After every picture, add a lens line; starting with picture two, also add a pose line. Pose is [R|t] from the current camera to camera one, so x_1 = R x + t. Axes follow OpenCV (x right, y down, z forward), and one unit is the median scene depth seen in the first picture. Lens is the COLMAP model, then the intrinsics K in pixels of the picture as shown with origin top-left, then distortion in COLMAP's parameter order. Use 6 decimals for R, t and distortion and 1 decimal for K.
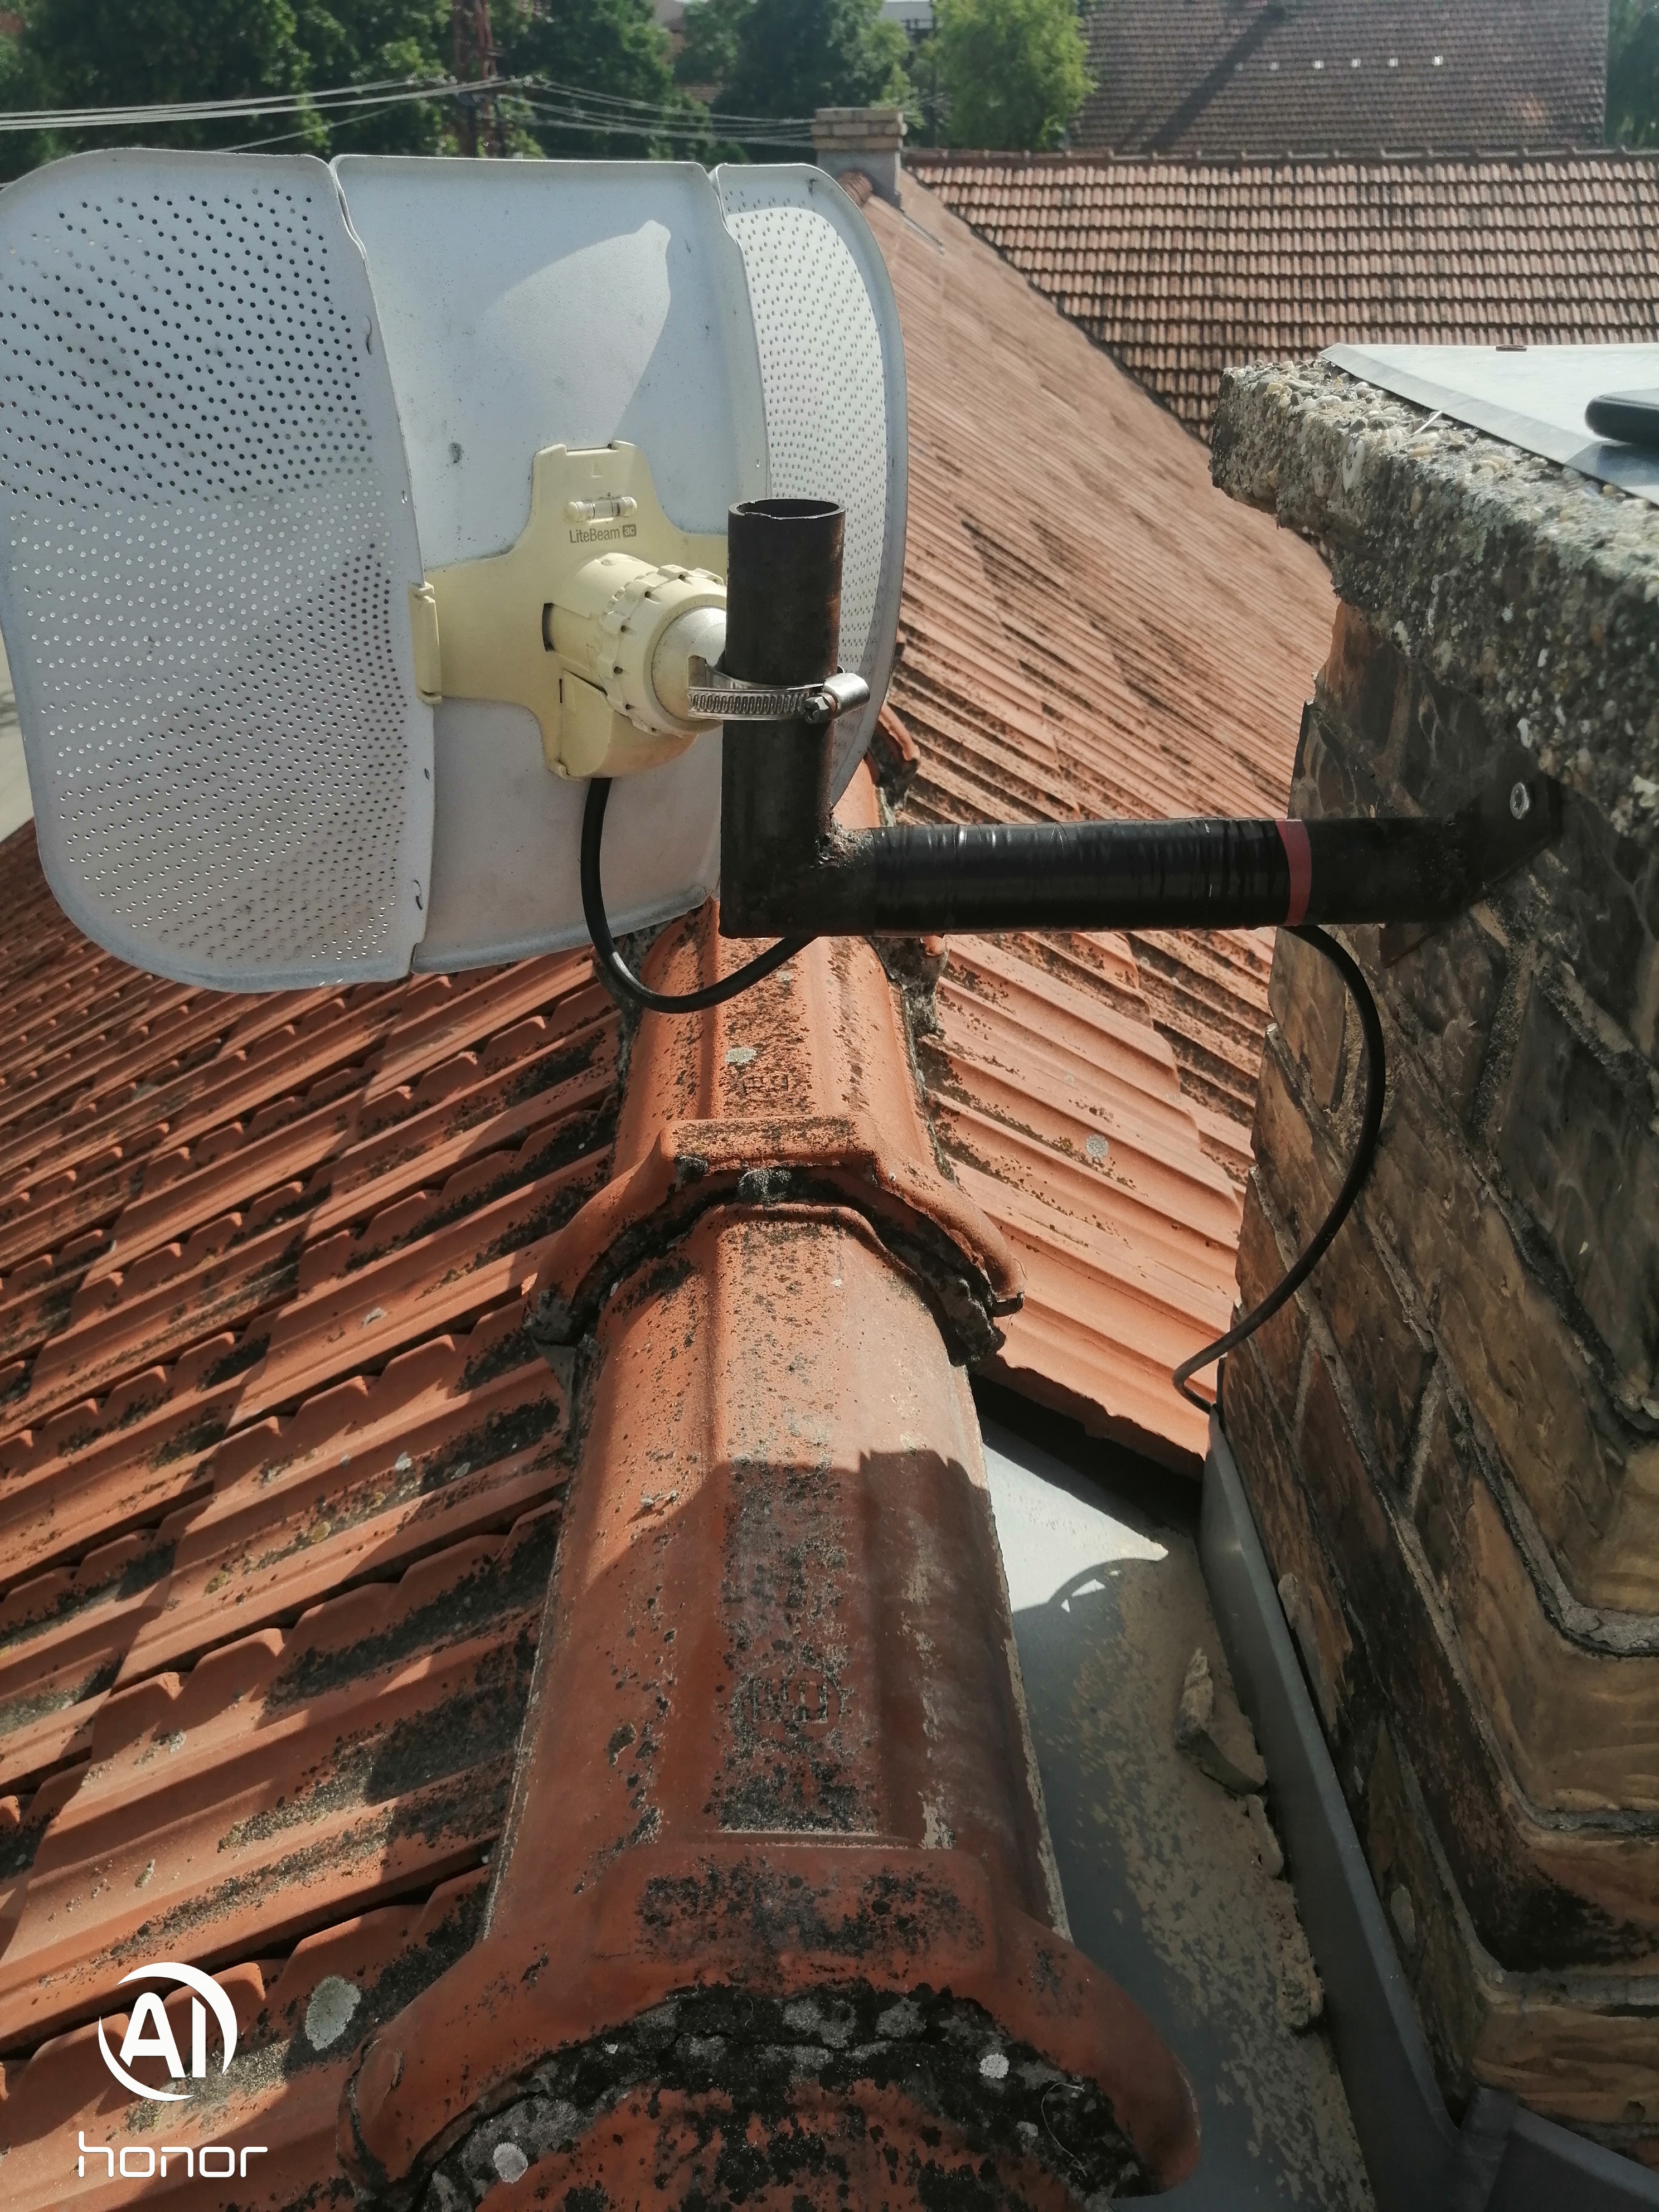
lens RADIAL K [[1731.9, 0, 828.3], [0, 1731.9, 1106.3], [0, 0, 1]] dist [0.004608, 0.000177]
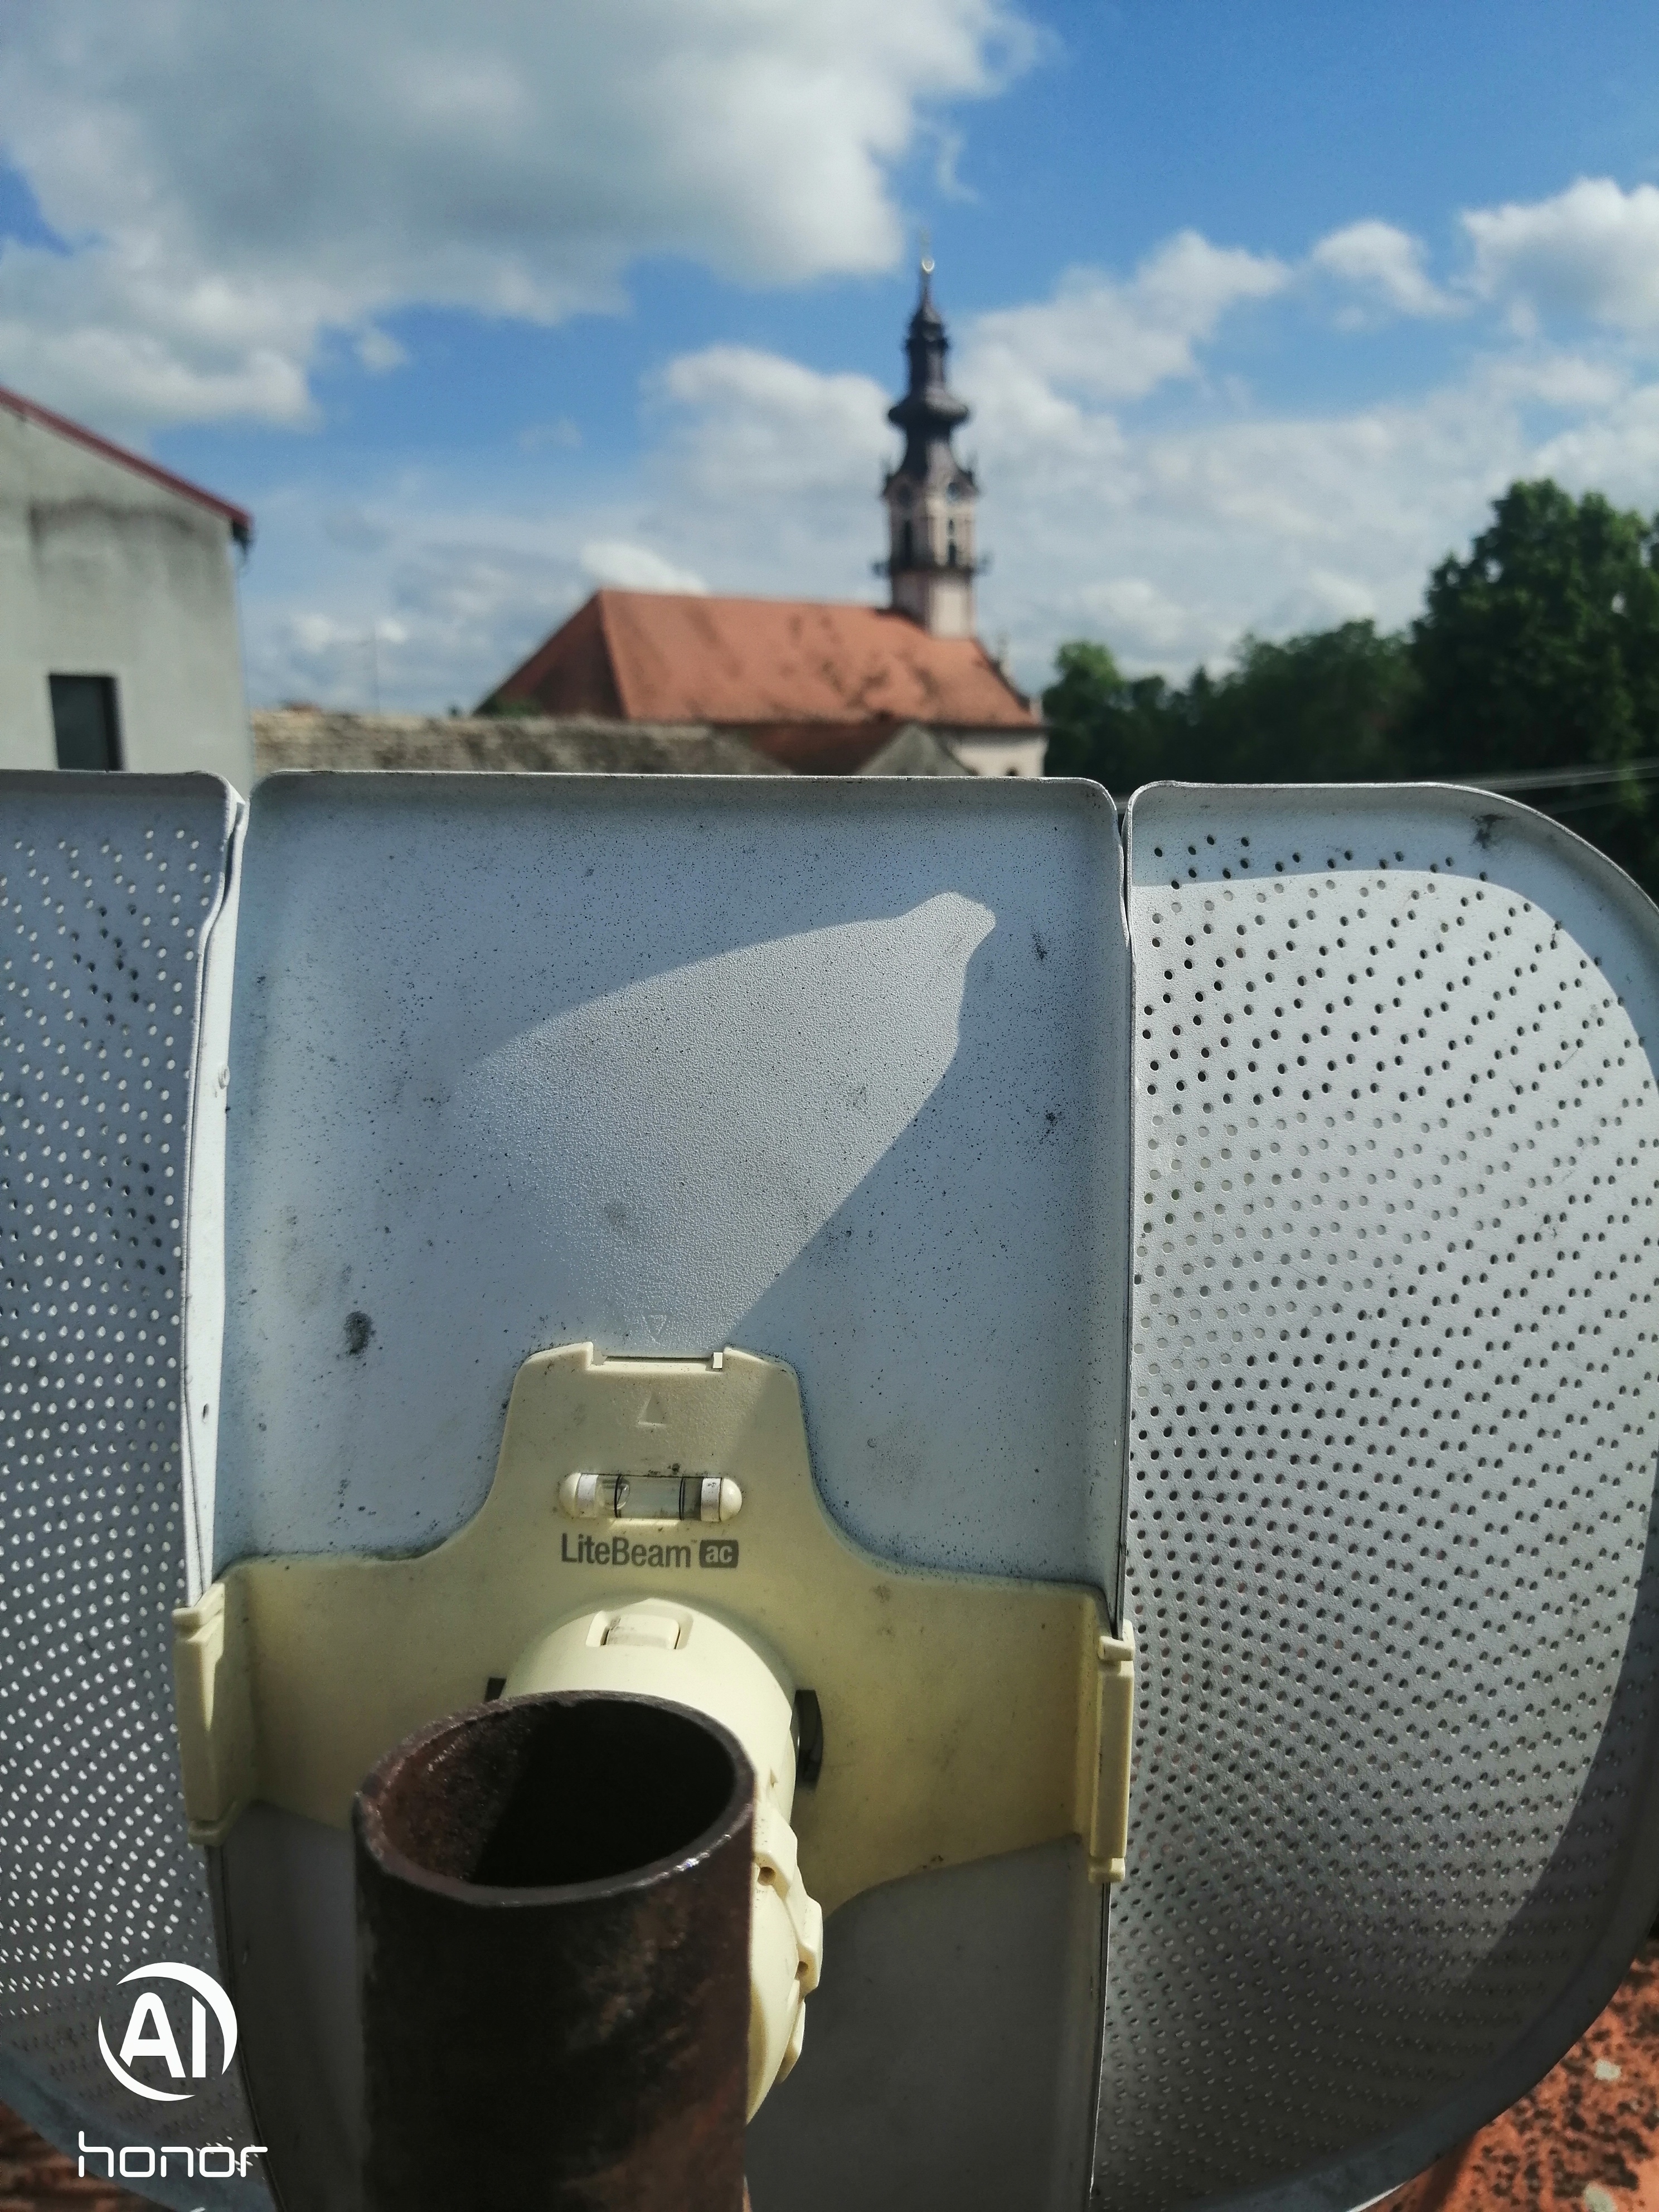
lens RADIAL K [[1731.9, 0, 829.2], [0, 1731.9, 1105.8], [0, 0, 1]] dist [0.004608, 0.000177]
pose [[0.779784, 0.095026, -0.618795, 0.157991], [-0.297898, 0.925662, -0.233251, -0.348752], [0.550631, 0.366223, 0.750124, 0.672277]]
